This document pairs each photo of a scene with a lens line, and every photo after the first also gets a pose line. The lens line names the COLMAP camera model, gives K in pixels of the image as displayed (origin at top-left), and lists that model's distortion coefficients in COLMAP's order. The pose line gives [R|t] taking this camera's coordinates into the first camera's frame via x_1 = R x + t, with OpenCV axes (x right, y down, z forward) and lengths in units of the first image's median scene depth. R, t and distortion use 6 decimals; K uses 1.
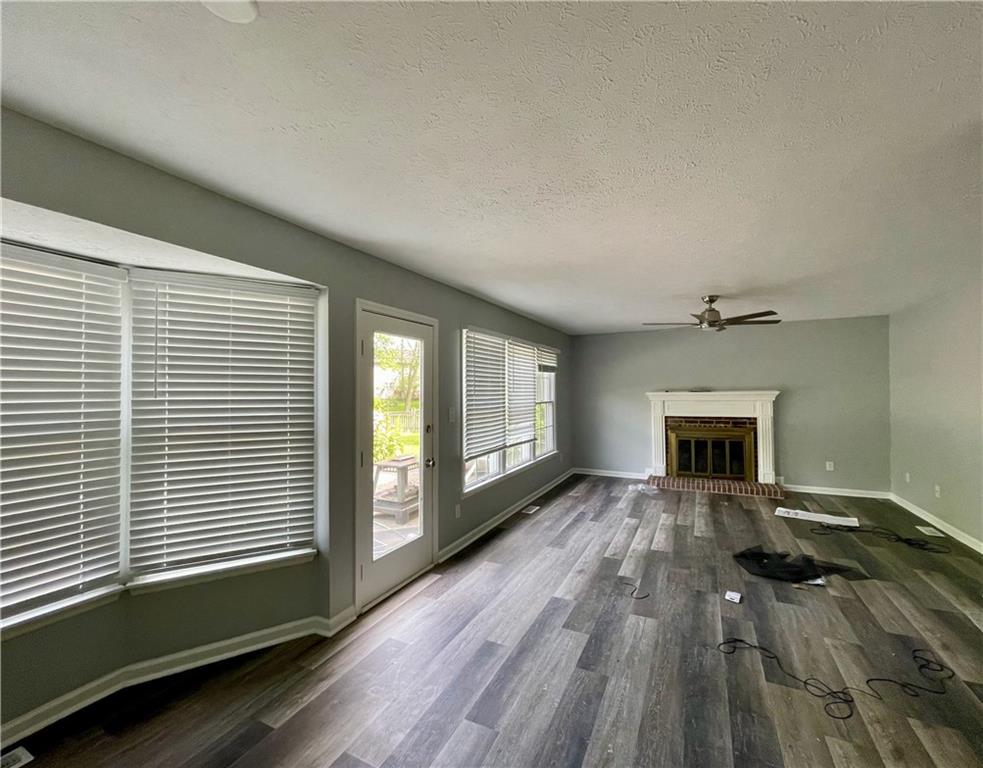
lens RADIAL K [[447.8, 0, 491.5], [0, 447.8, 384.0], [0, 0, 1]] dist [-0.000656, 0.000413]
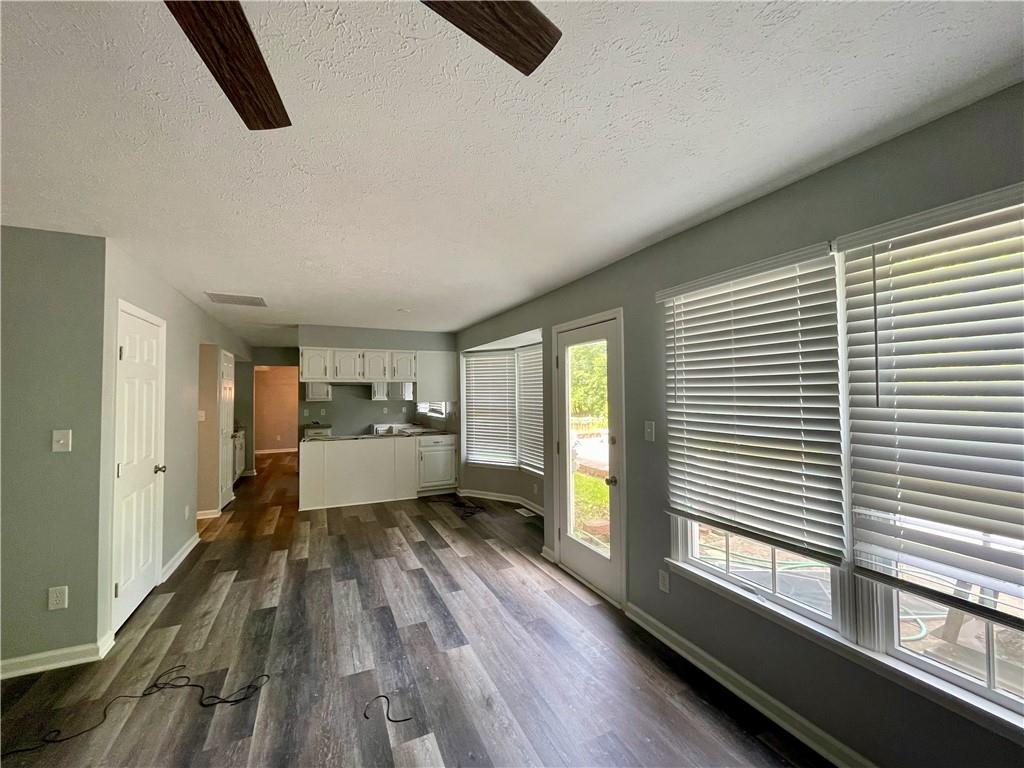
lens RADIAL K [[413.1, 0, 512.0], [0, 413.1, 384.0], [0, 0, 1]] dist [0.003029, 0.000010]
pose [[-0.635244, -0.008853, -0.772261, 0.770870], [0.018849, 0.999459, -0.026963, 0.012512], [0.772081, -0.031684, -0.634733, 1.760143]]
